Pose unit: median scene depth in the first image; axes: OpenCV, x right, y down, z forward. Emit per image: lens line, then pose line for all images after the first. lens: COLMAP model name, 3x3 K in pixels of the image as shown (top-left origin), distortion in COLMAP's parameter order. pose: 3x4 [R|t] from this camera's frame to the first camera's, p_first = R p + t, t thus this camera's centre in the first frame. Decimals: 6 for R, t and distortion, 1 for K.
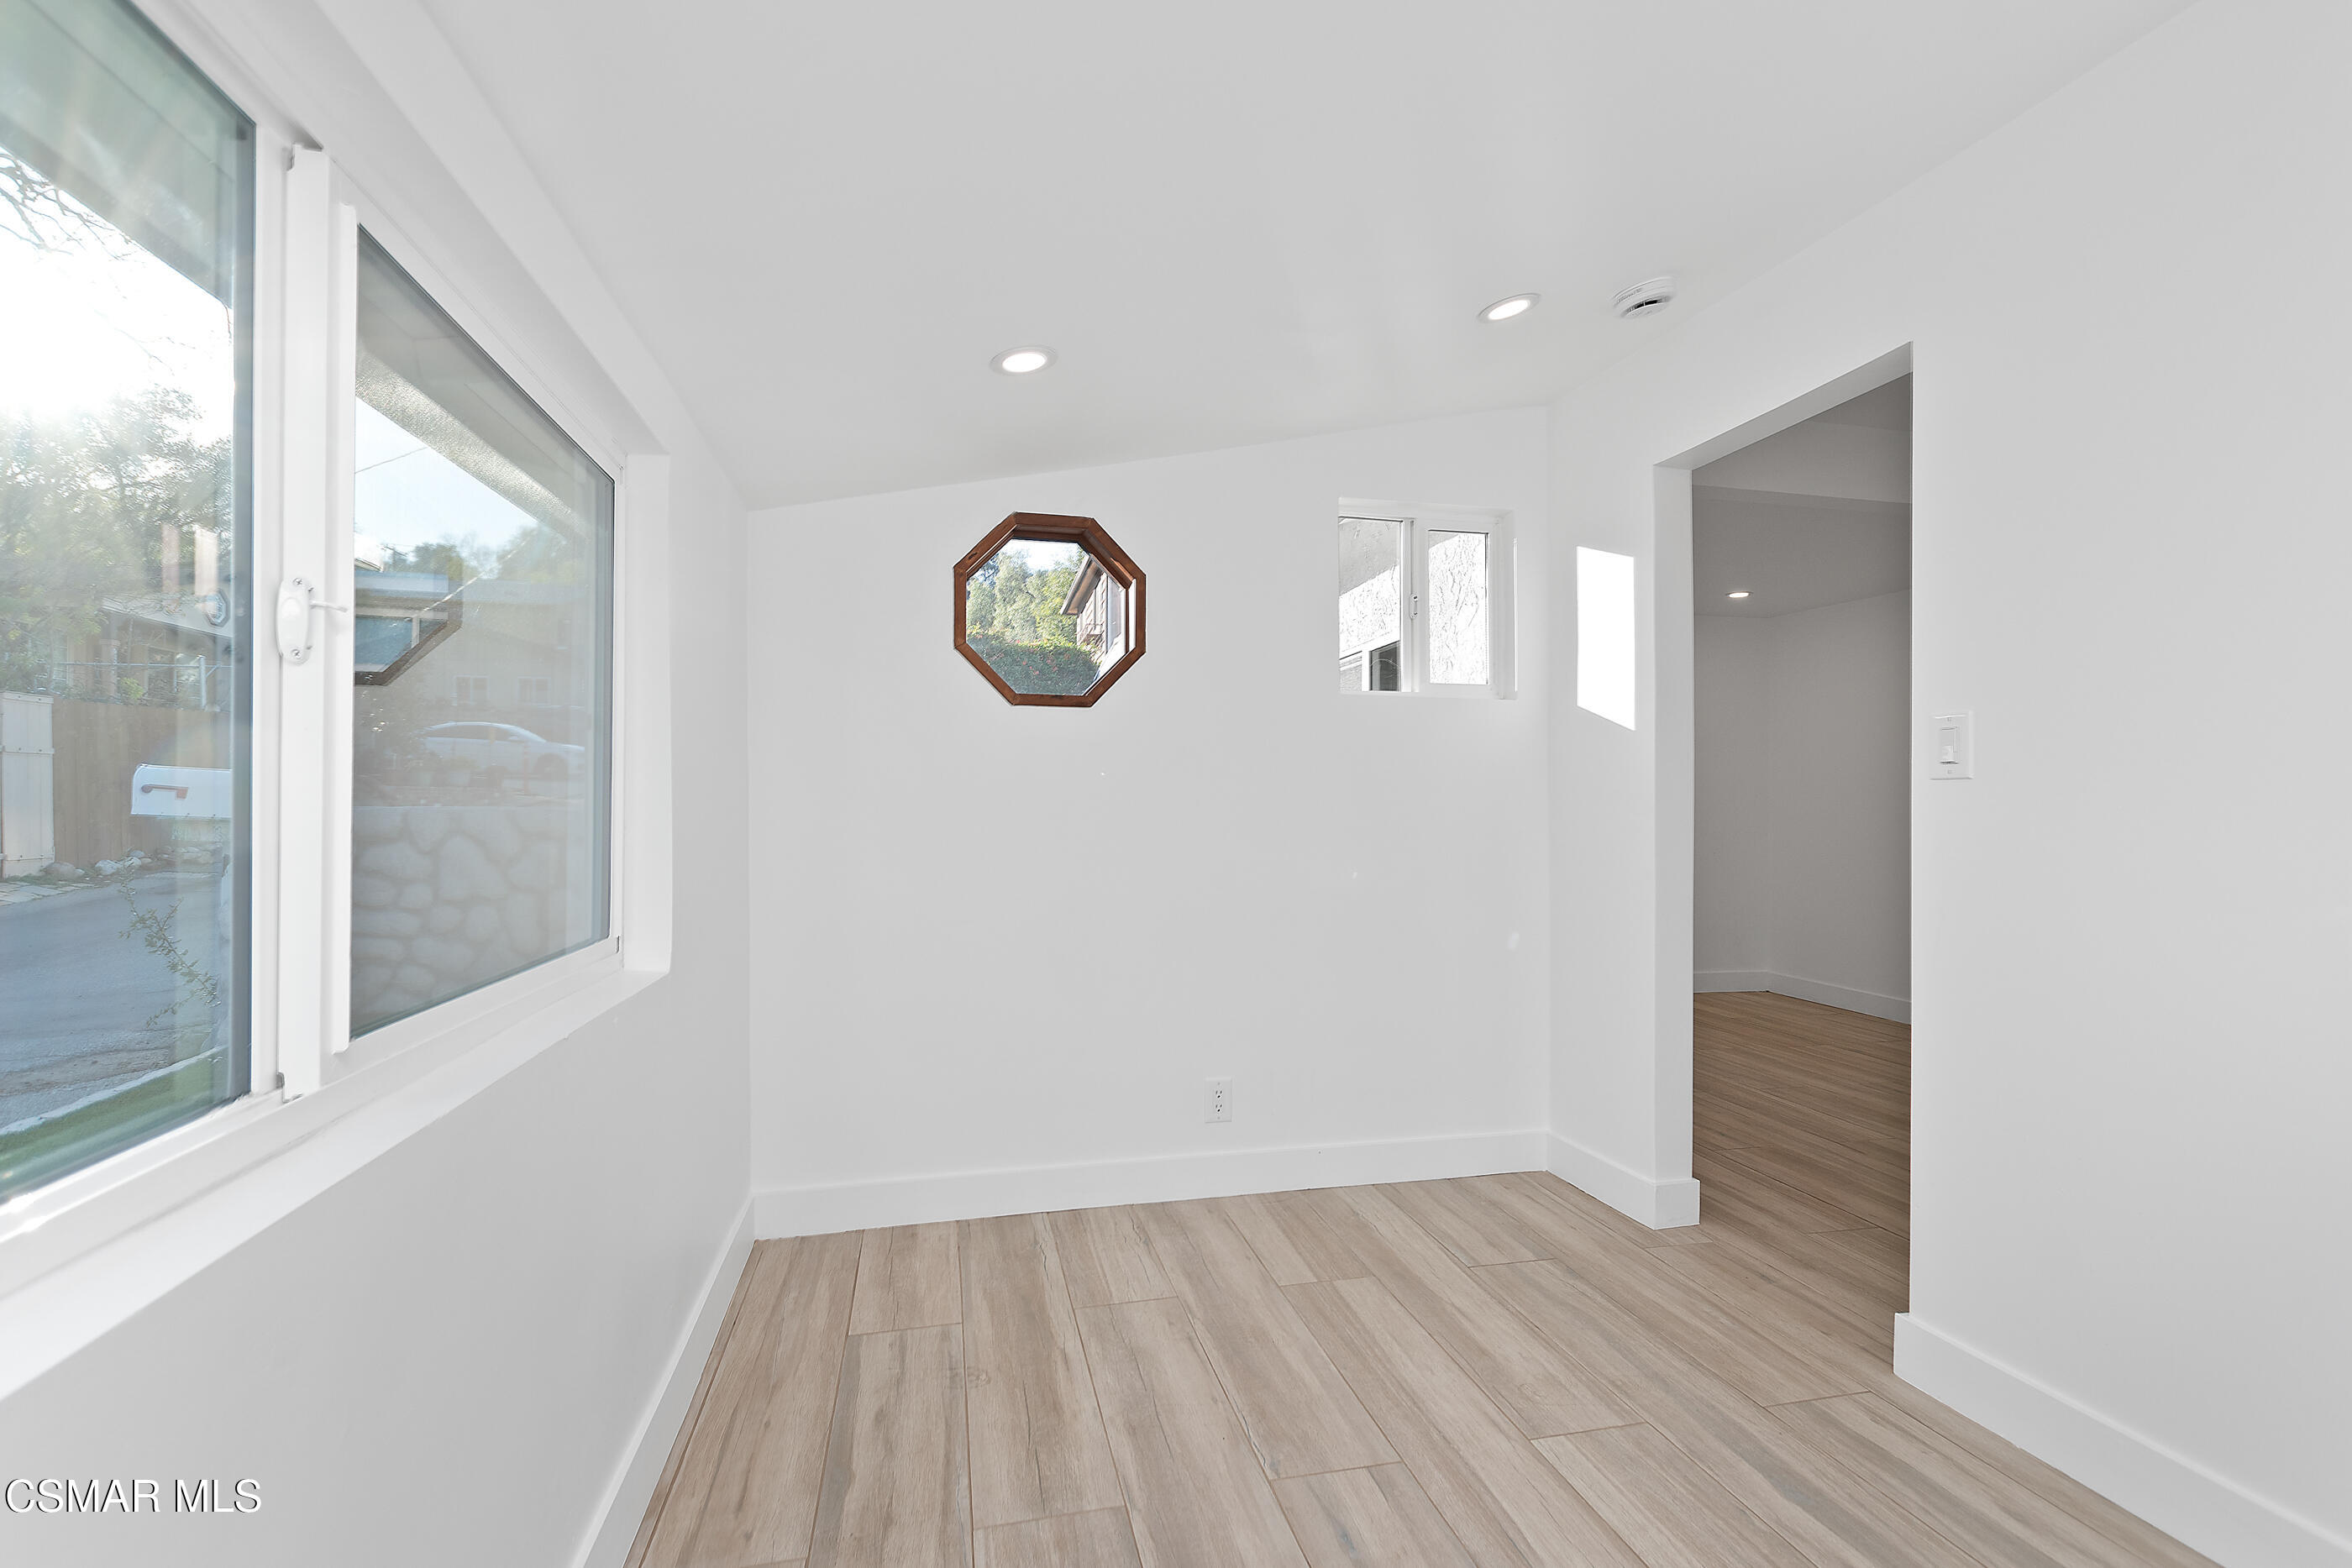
lens RADIAL K [[1031.2, 0, 1173.1], [0, 1031.2, 790.8], [0, 0, 1]] dist [0.008769, -0.000670]
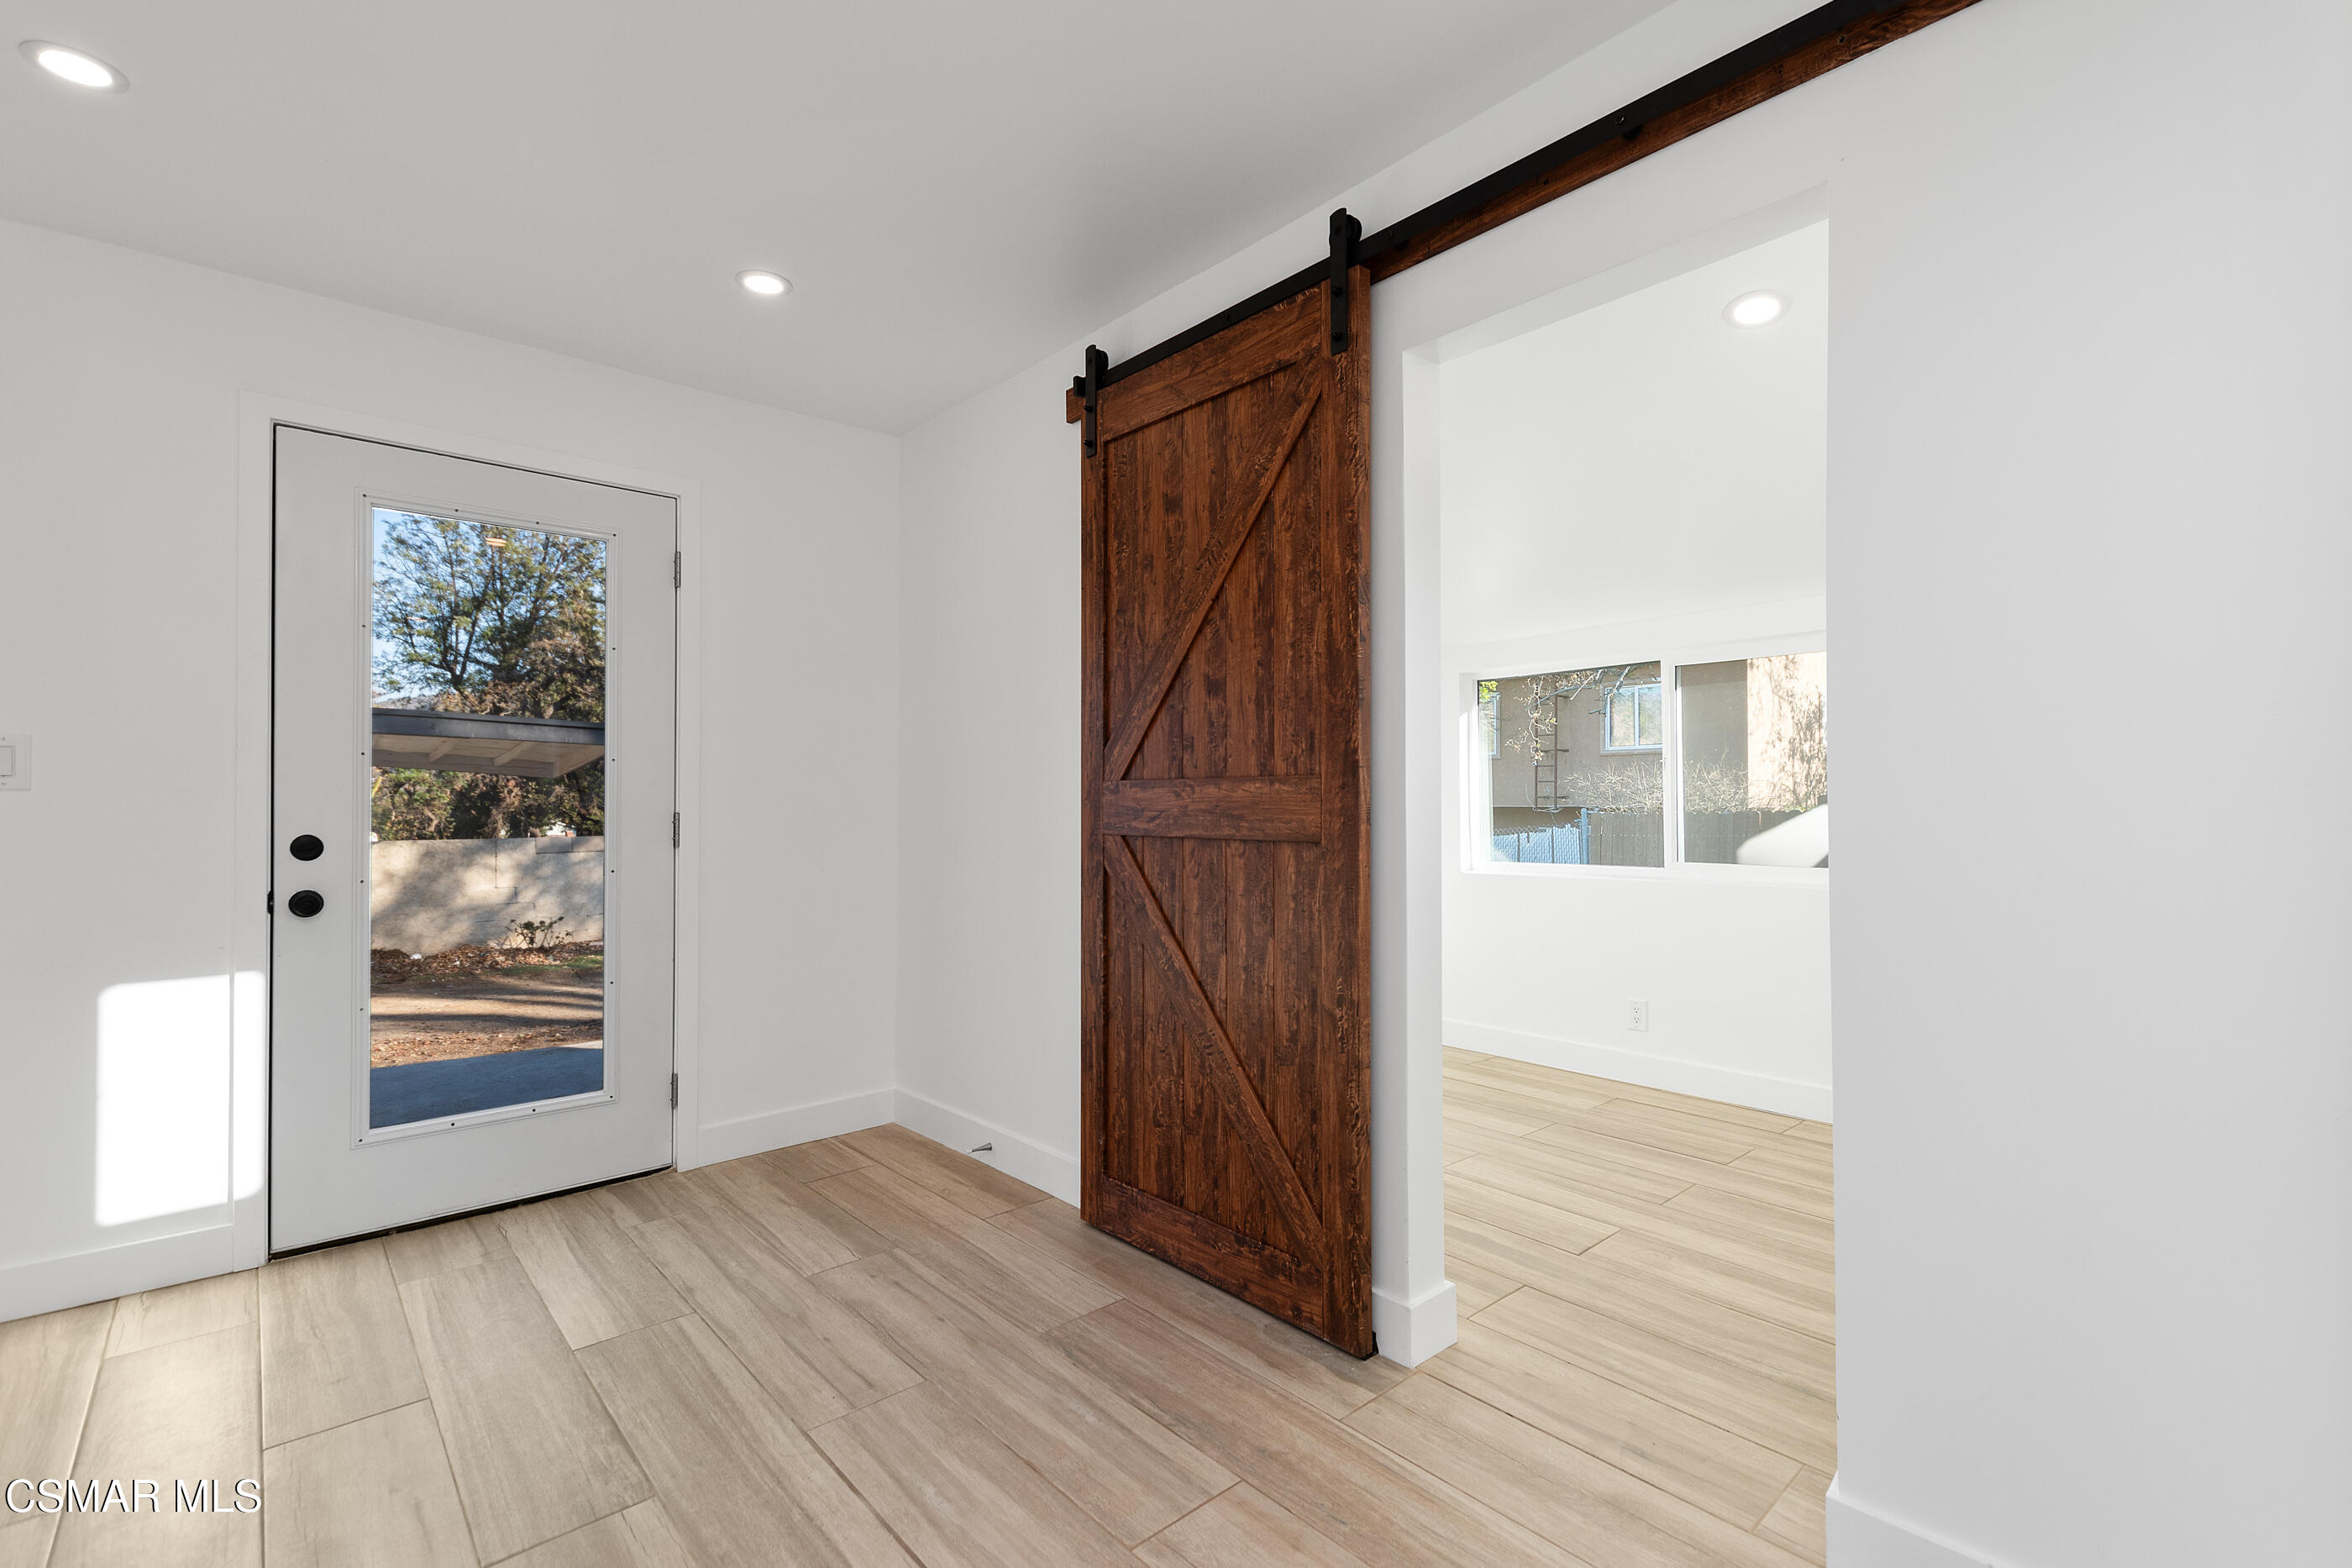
lens RADIAL K [[1031.2, 0, 1177.9], [0, 1031.2, 793.3], [0, 0, 1]] dist [0.008769, -0.000670]
pose [[-0.874711, -0.006667, -0.484599, 1.454512], [0.006537, 0.999652, -0.025553, 0.031639], [0.484601, -0.025519, -0.874363, 1.794422]]
